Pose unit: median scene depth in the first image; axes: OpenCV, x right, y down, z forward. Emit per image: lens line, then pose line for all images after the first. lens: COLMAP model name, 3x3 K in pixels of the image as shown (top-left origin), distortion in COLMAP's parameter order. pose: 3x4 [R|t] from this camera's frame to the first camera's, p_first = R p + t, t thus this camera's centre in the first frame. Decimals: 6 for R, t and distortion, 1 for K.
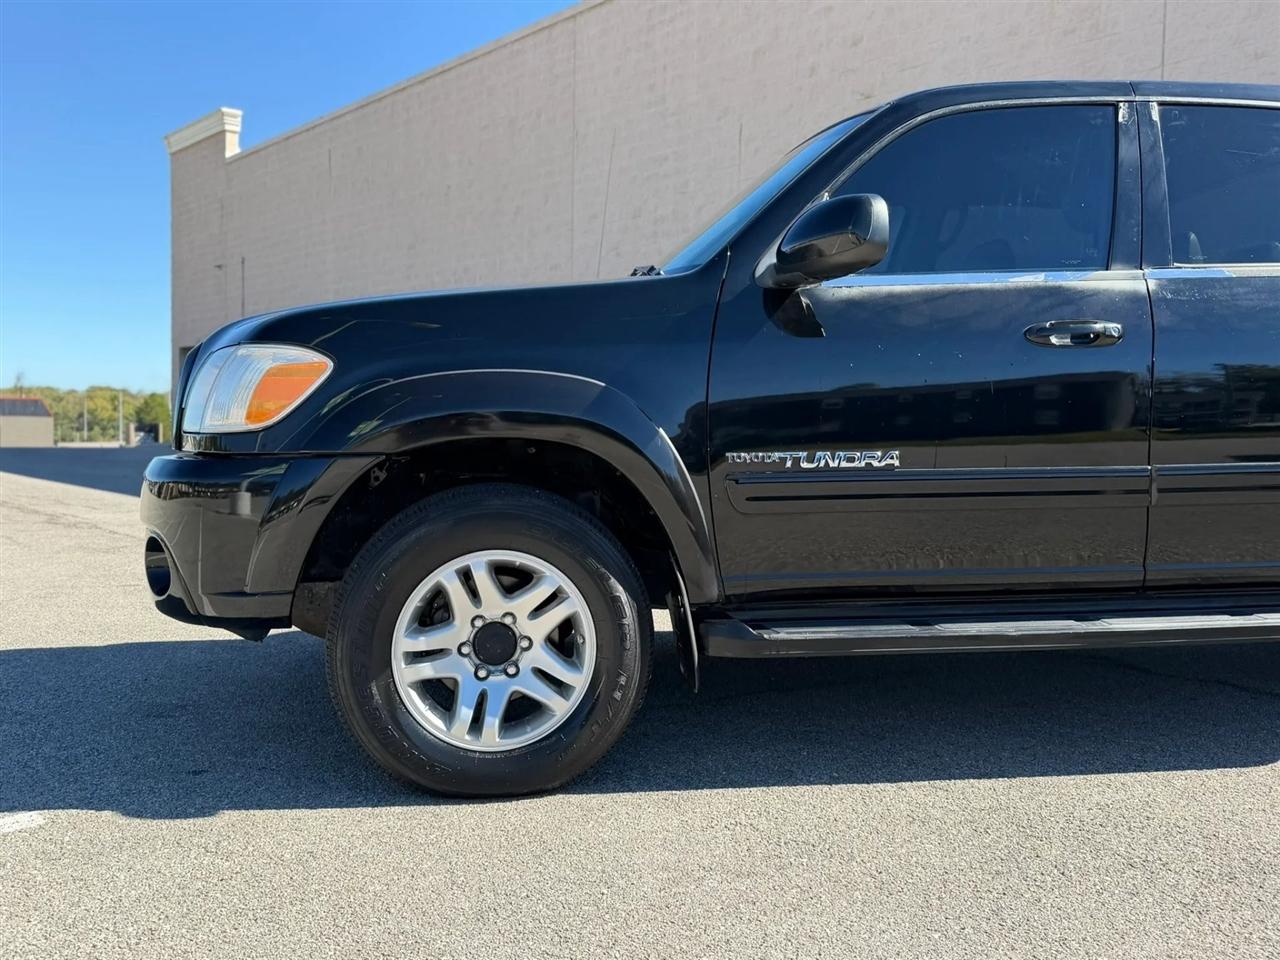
lens RADIAL K [[1082.6, 0, 679.4], [0, 1082.6, 480.7], [0, 0, 1]] dist [0.100756, -0.222688]
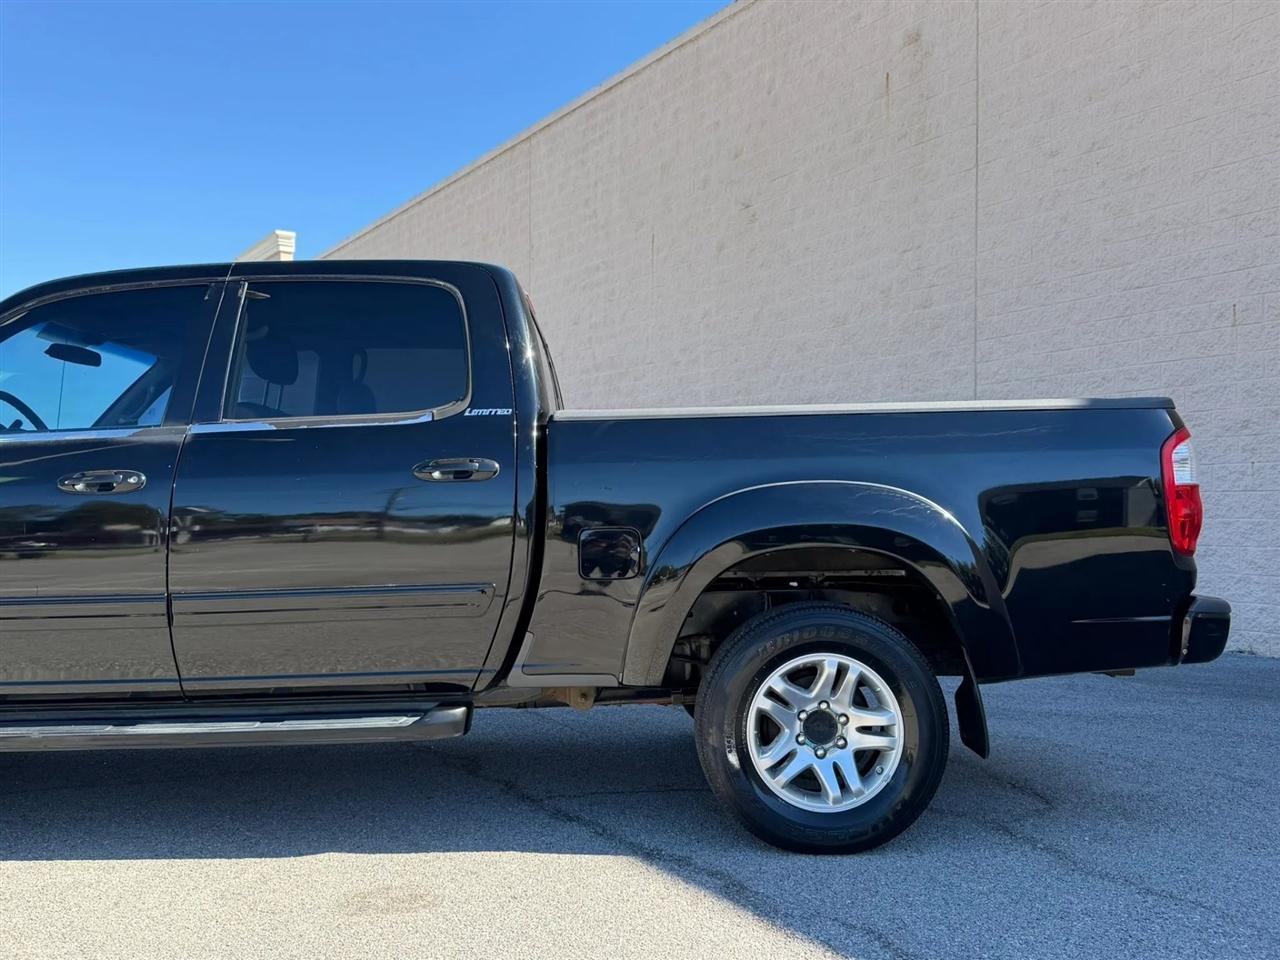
lens RADIAL K [[1112.7, 0, 679.1], [0, 1112.7, 478.8], [0, 0, 1]] dist [0.095563, -0.181902]
pose [[0.992604, -0.023099, -0.119179, 1.185089], [0.012771, 0.996152, -0.086710, -0.022414], [0.120724, 0.084546, 0.989079, -0.143133]]
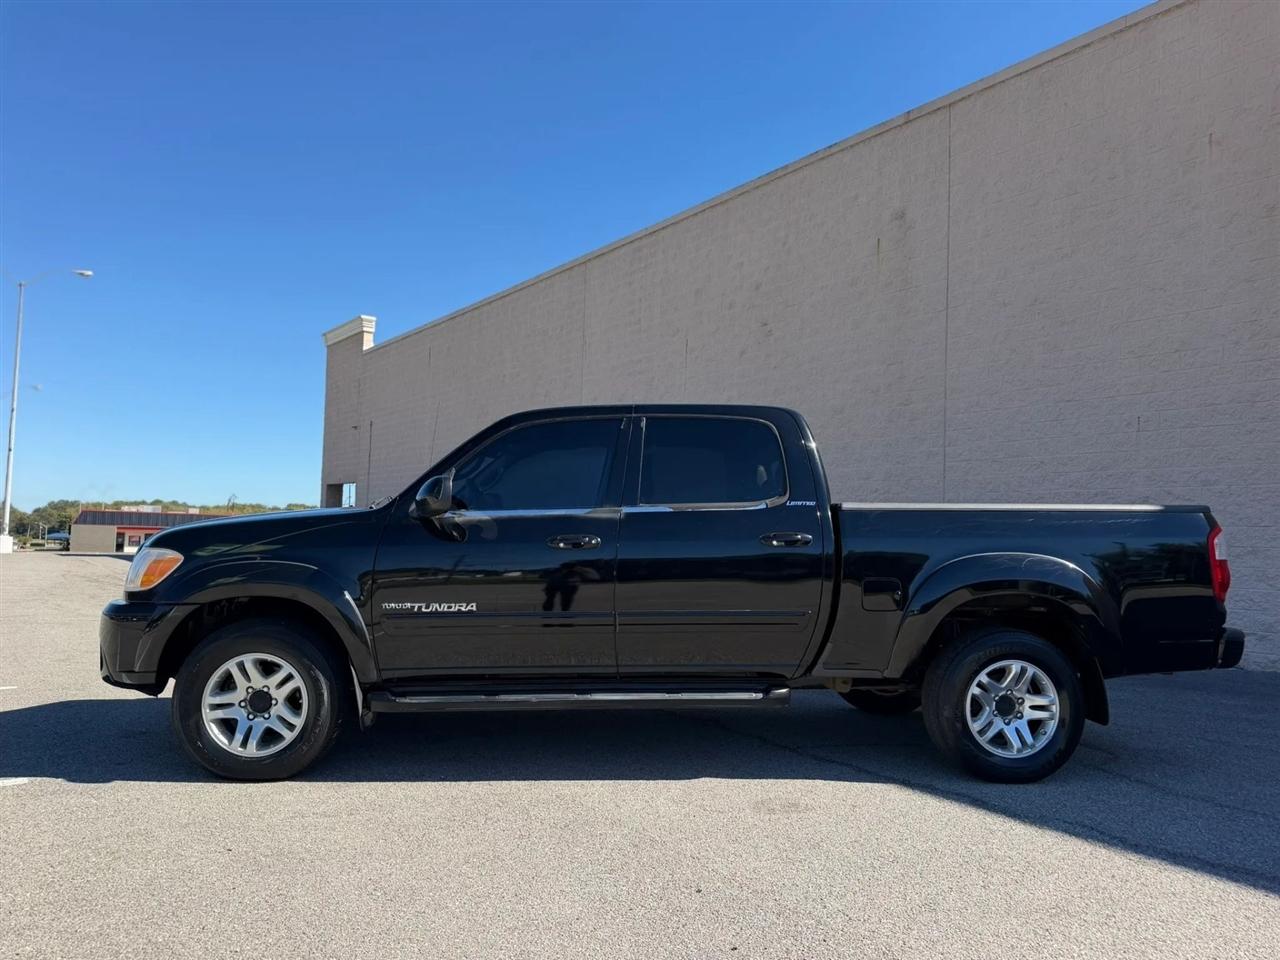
lens RADIAL K [[856.1, 0, 668.0], [0, 856.1, 483.5], [0, 0, 1]] dist [0.084362, -0.168824]
pose [[0.997398, 0.002586, -0.072048, 0.660281], [-0.010866, 0.993333, -0.114765, -0.066955], [0.071271, 0.115249, 0.990777, -0.518913]]
